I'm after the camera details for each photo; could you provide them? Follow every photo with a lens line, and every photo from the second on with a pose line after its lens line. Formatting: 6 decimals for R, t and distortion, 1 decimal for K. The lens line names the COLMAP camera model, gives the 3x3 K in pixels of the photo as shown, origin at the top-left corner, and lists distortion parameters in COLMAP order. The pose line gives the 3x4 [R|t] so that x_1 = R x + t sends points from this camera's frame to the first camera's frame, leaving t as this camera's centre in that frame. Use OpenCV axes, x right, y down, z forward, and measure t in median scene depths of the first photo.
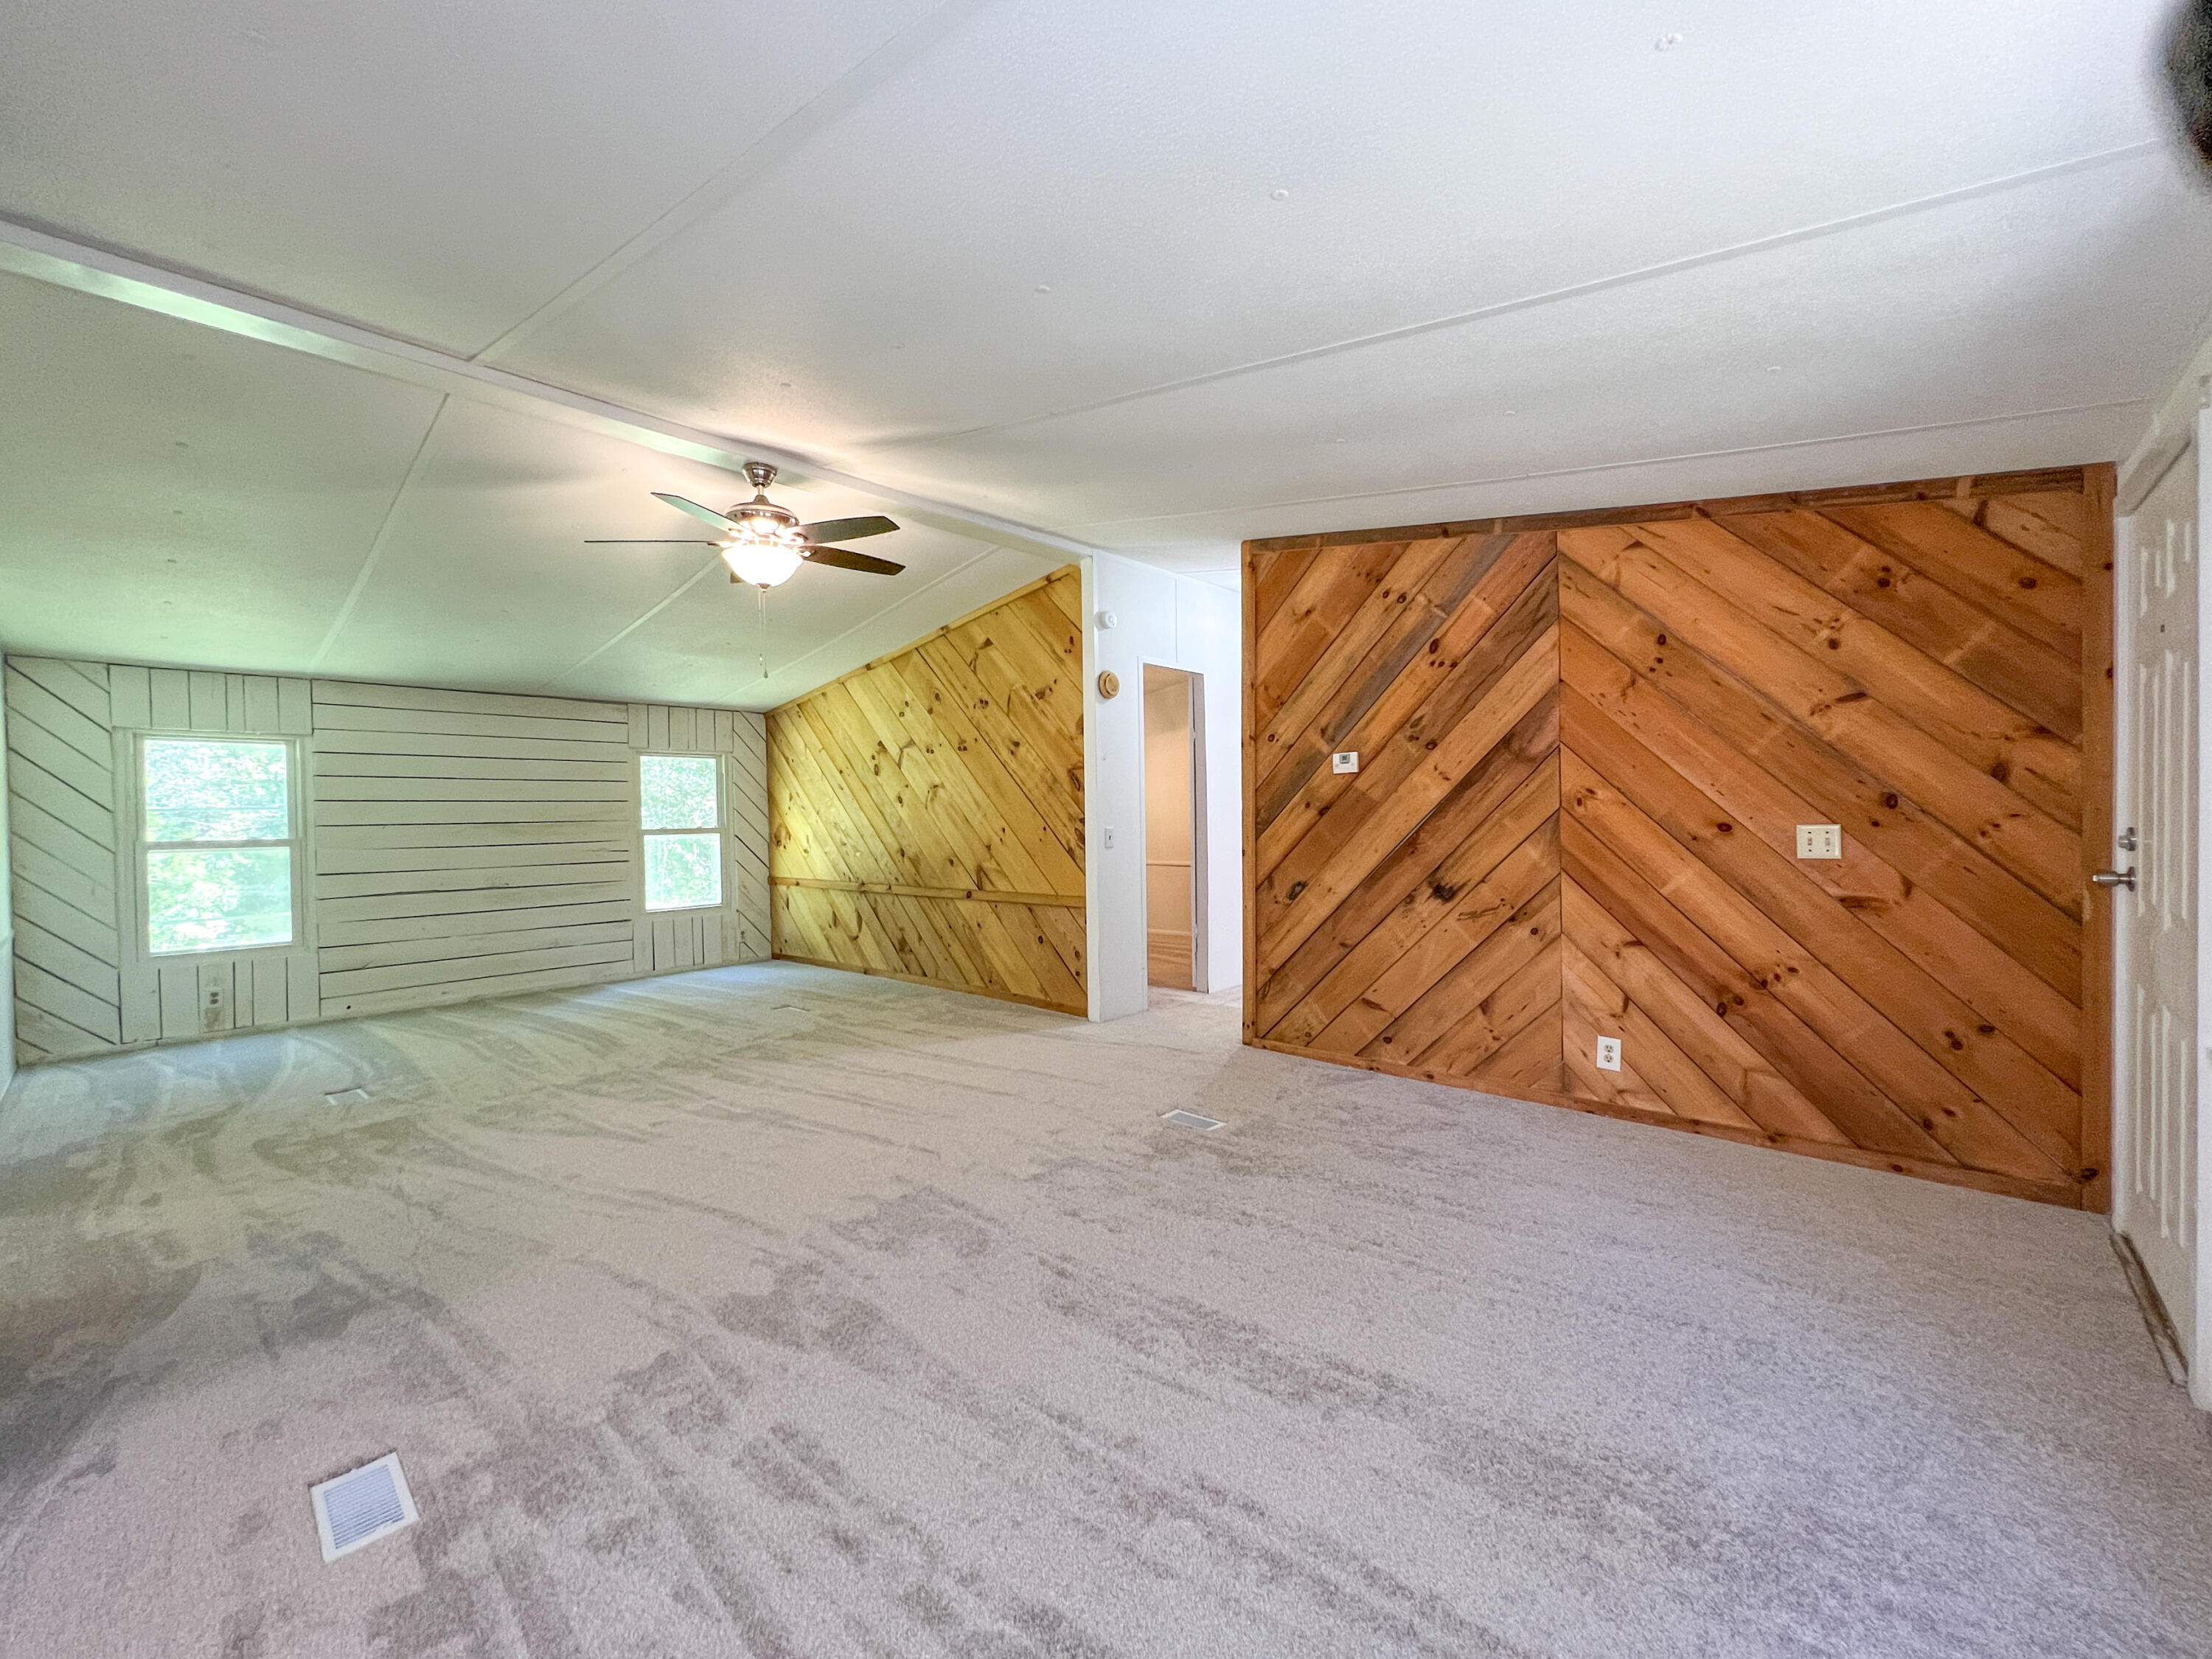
lens RADIAL K [[879.3, 0, 1094.9], [0, 879.3, 823.7], [0, 0, 1]] dist [0.000229, 0.000152]
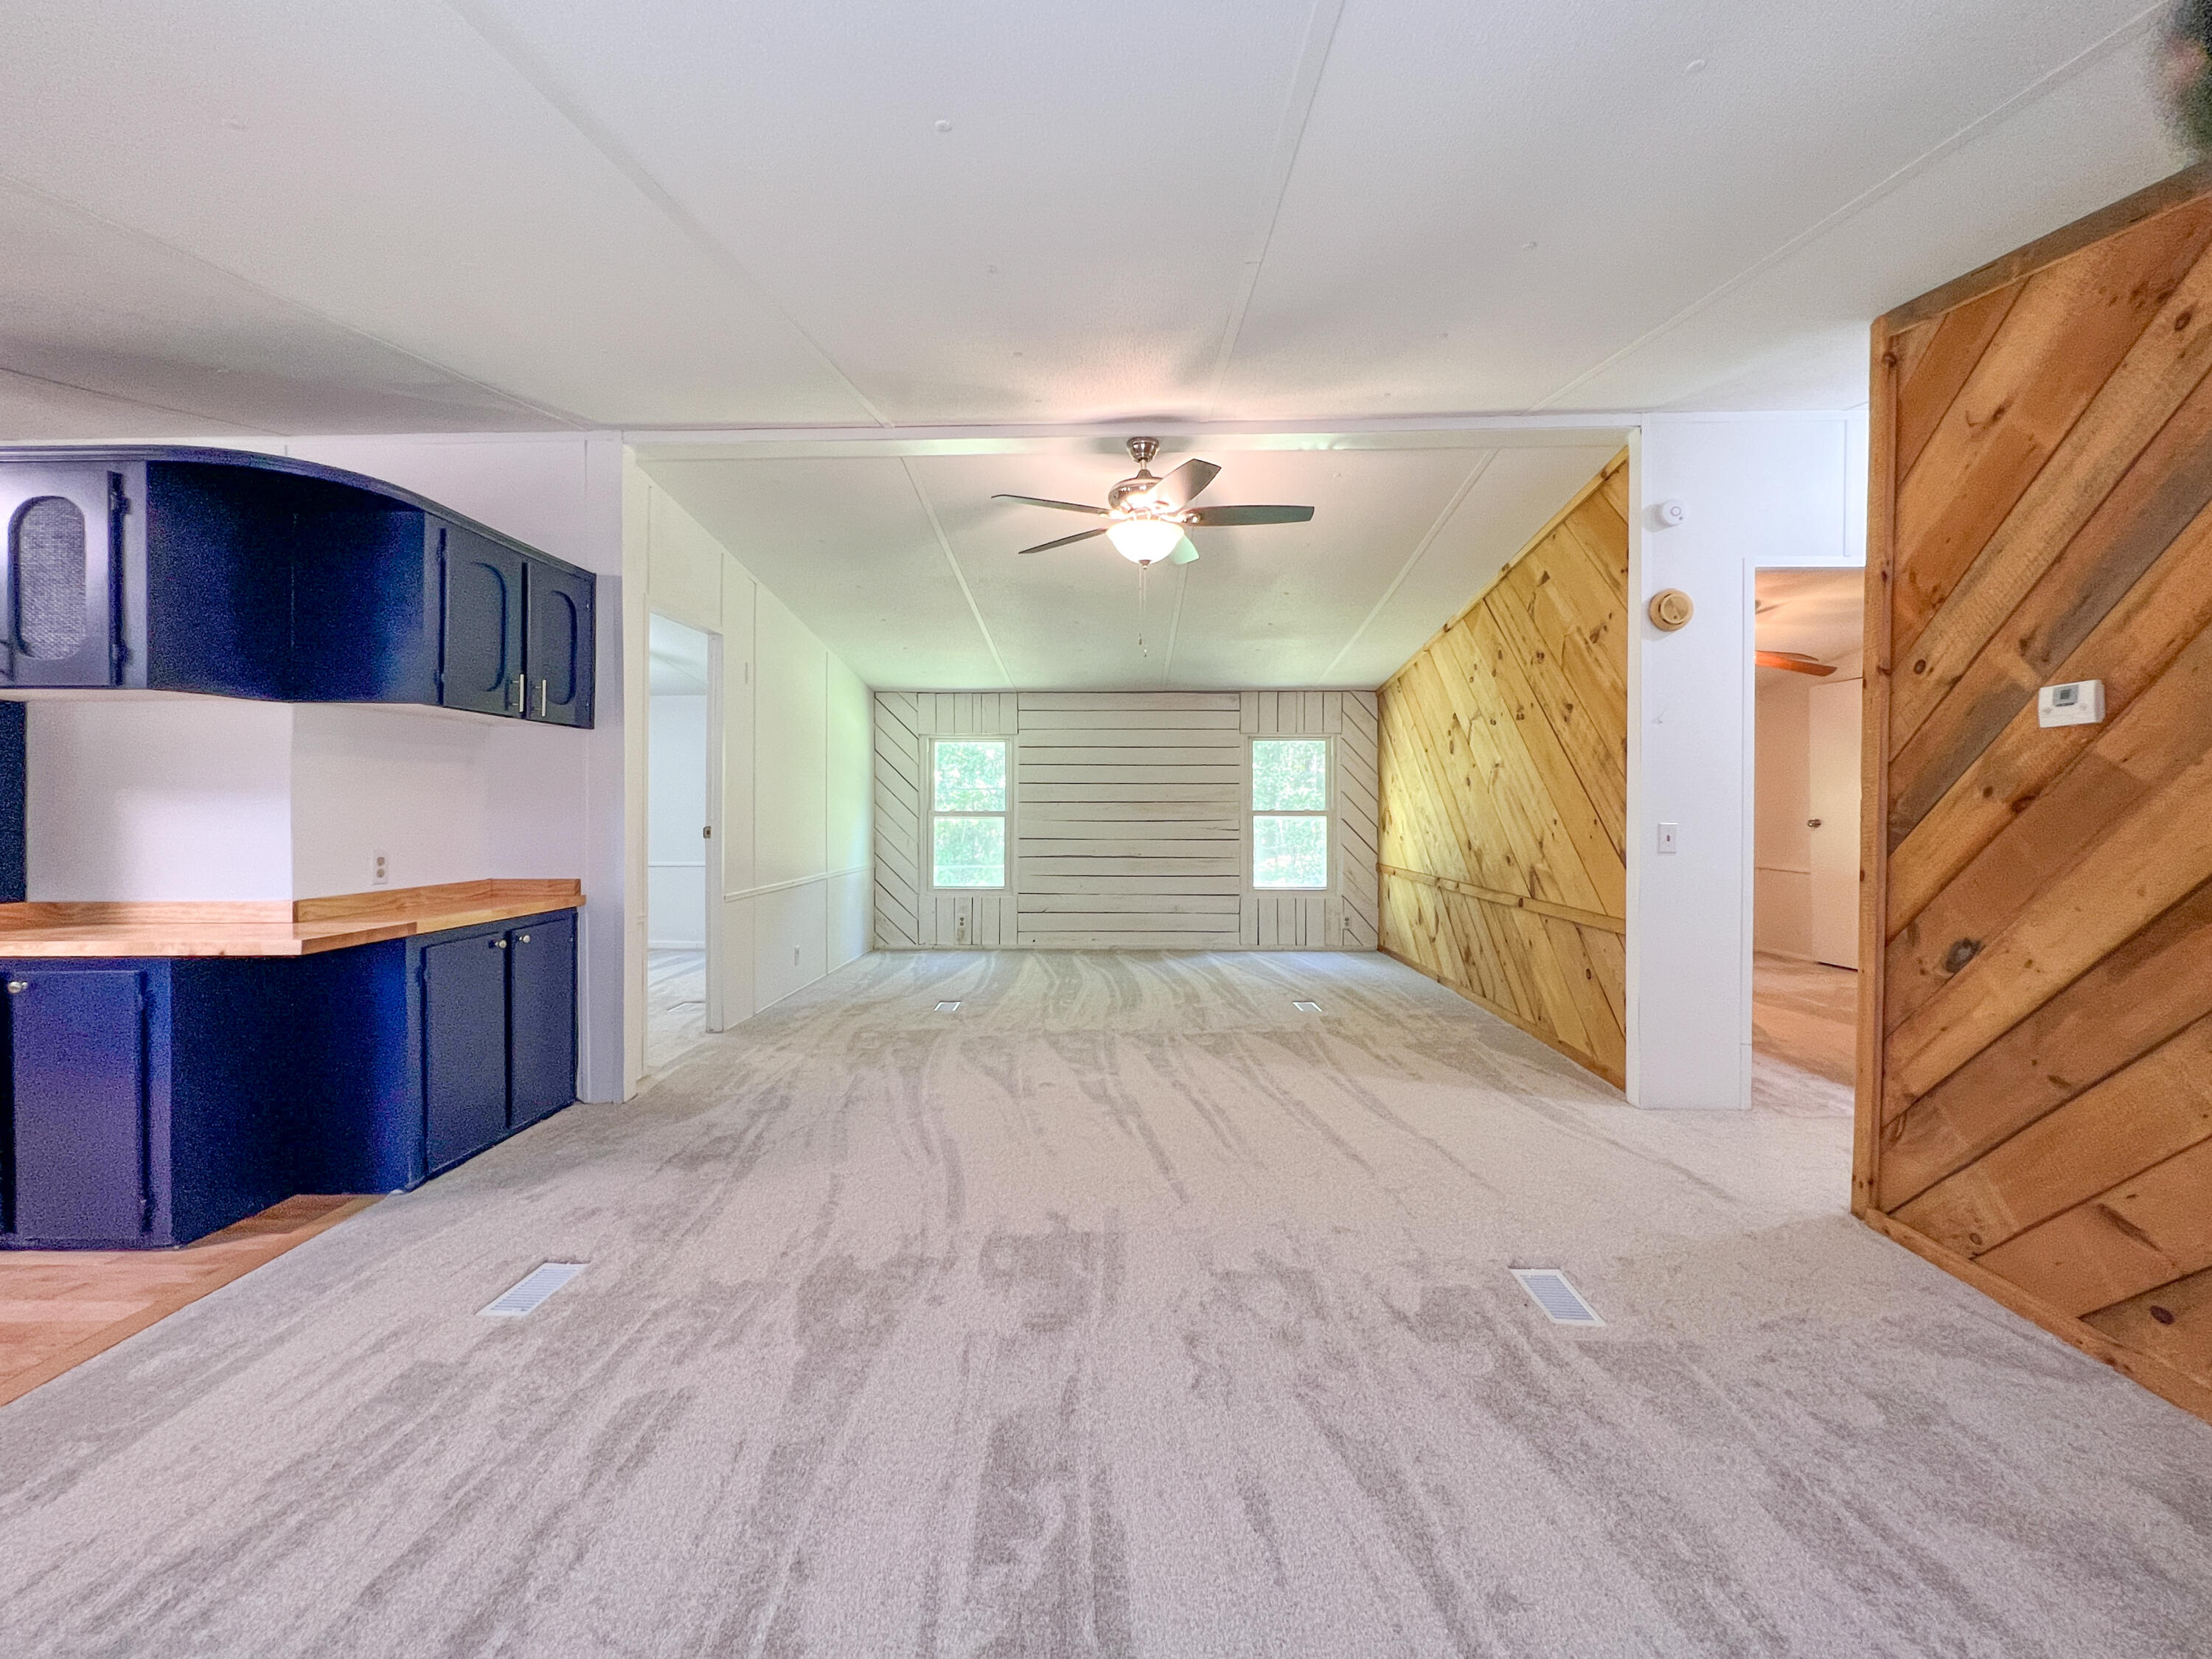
lens RADIAL K [[894.6, 0, 1102.4], [0, 894.6, 806.7], [0, 0, 1]] dist [0.000775, 0.000177]
pose [[0.658415, 0.019886, -0.752393, 0.220594], [-0.019510, 0.999766, 0.009351, -0.005398], [0.752402, 0.008522, 0.658649, 0.201213]]
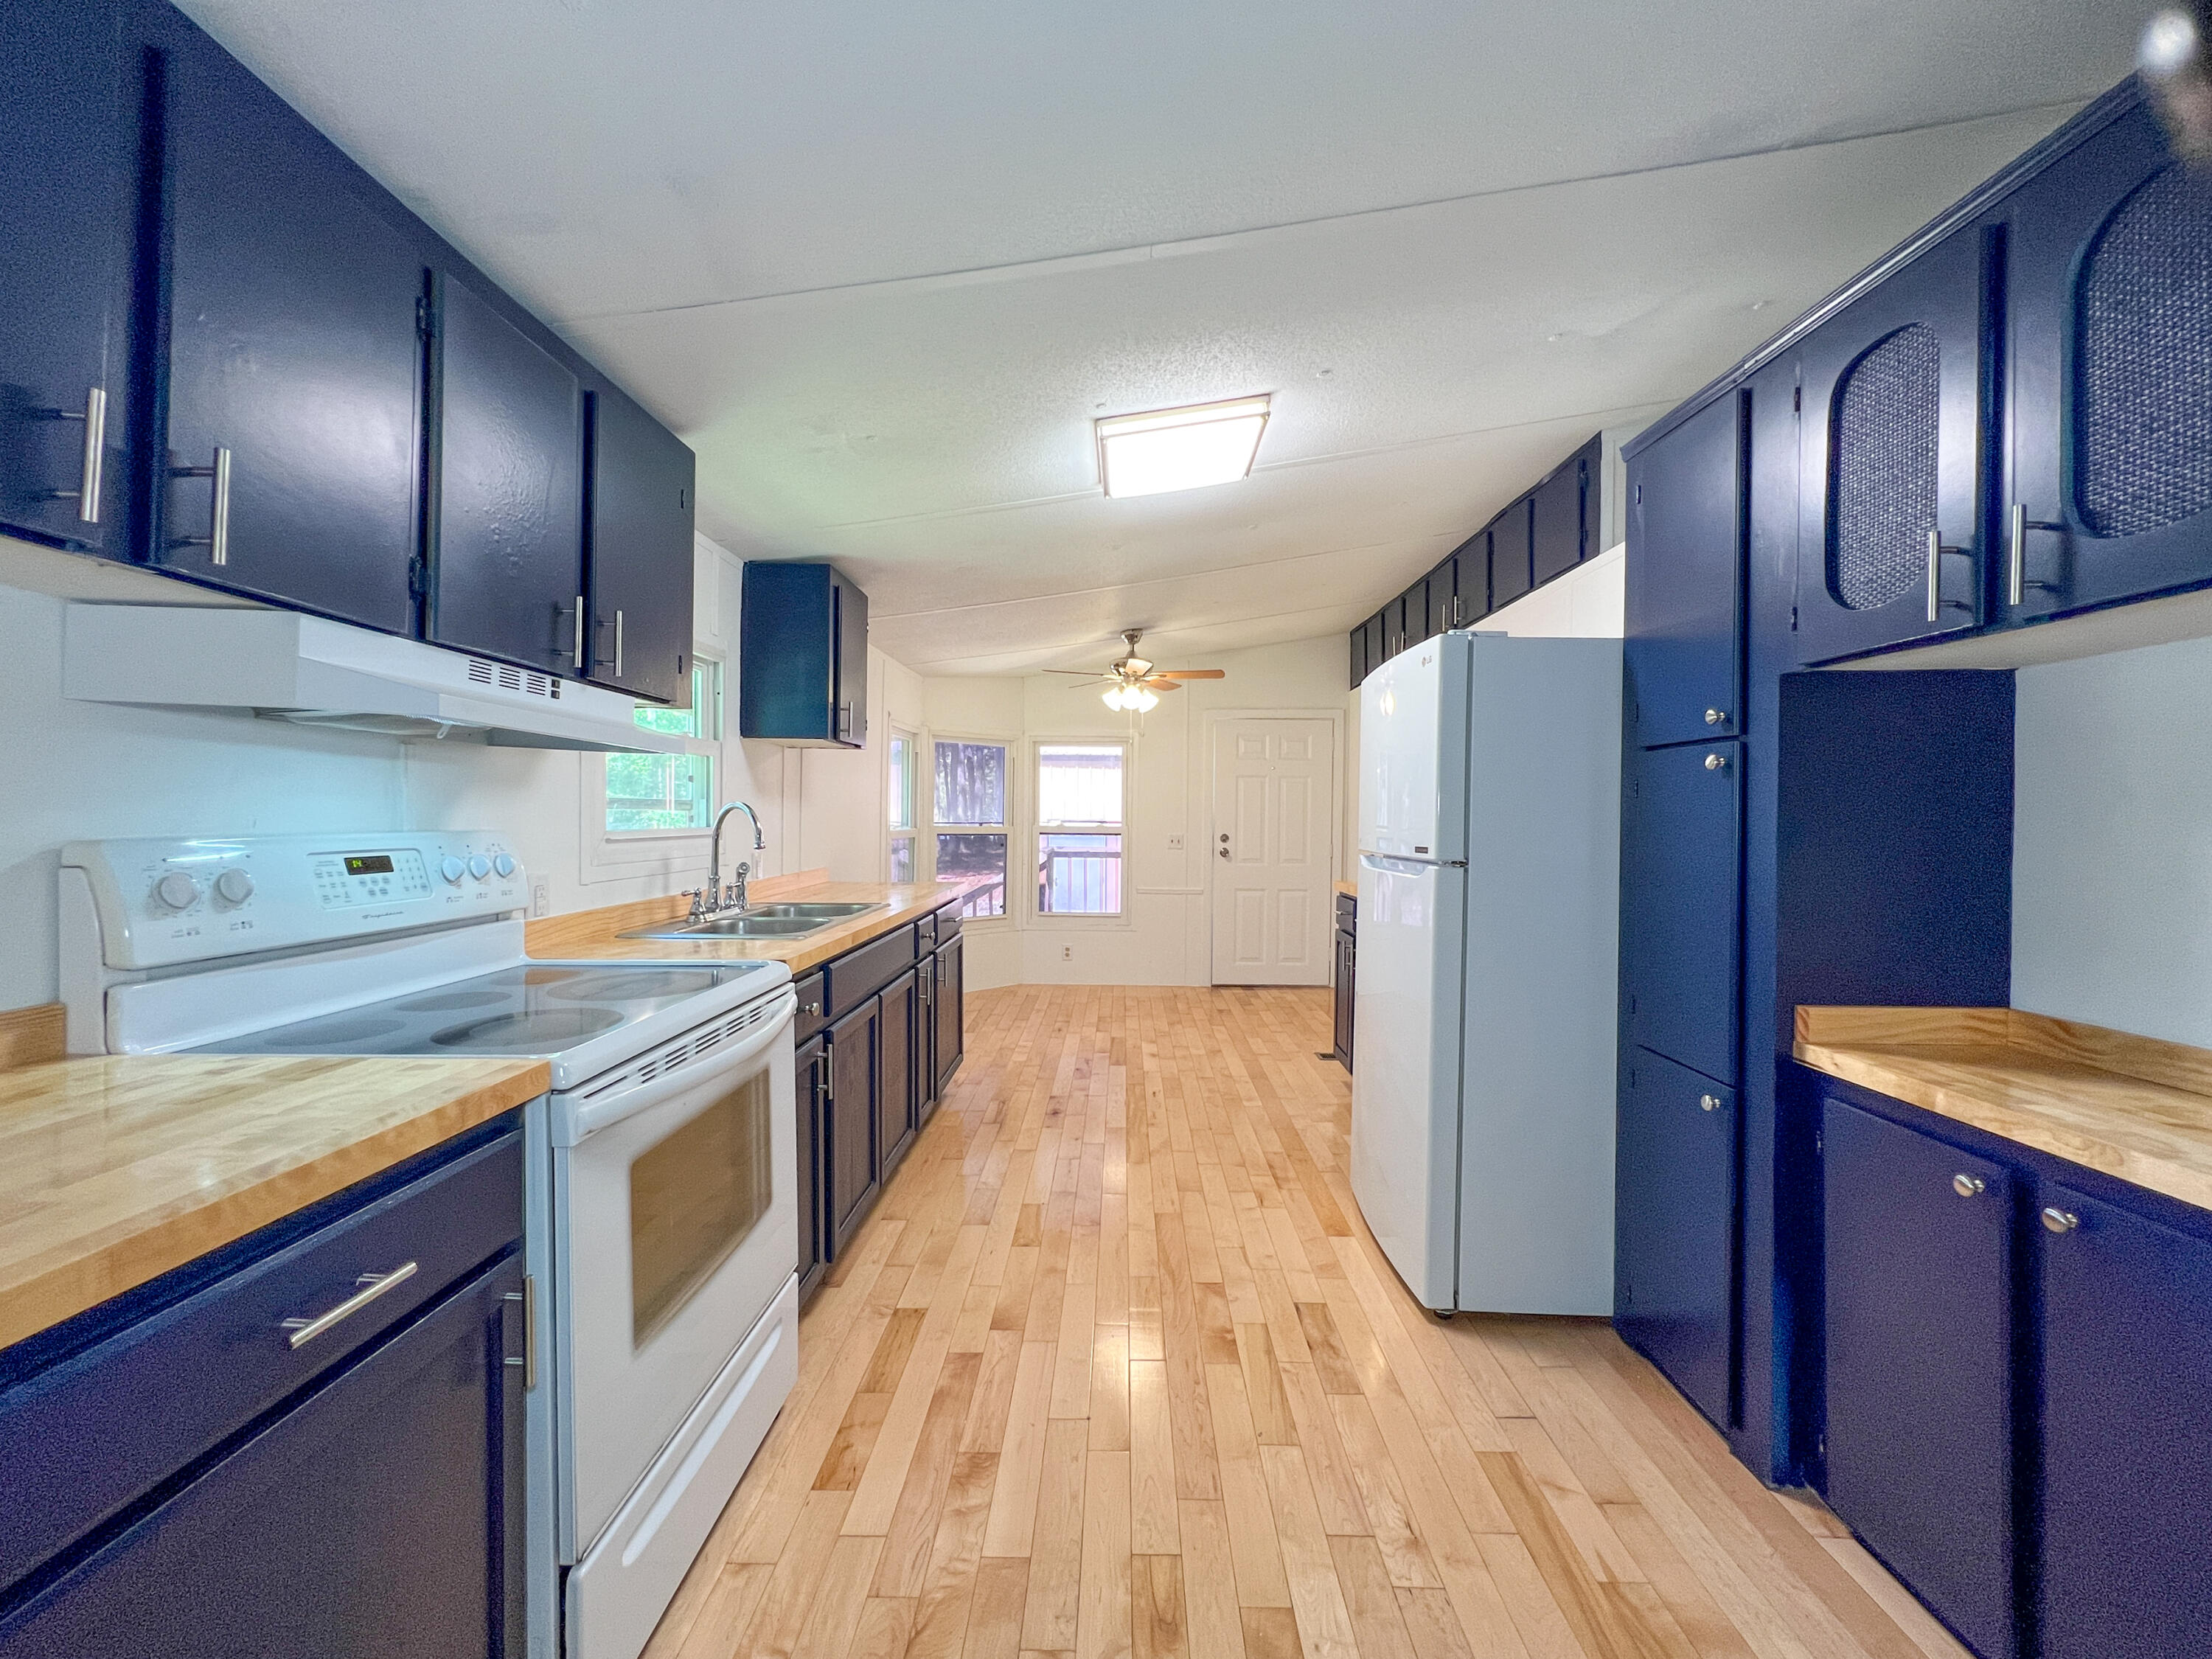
lens RADIAL K [[906.2, 0, 1098.4], [0, 906.2, 822.0], [0, 0, 1]] dist [0.000436, 0.000091]
pose [[-0.752009, 0.018770, -0.658885, -0.118212], [0.003595, 0.999696, 0.024376, -0.005983], [0.659143, 0.015962, -0.751848, 0.106968]]
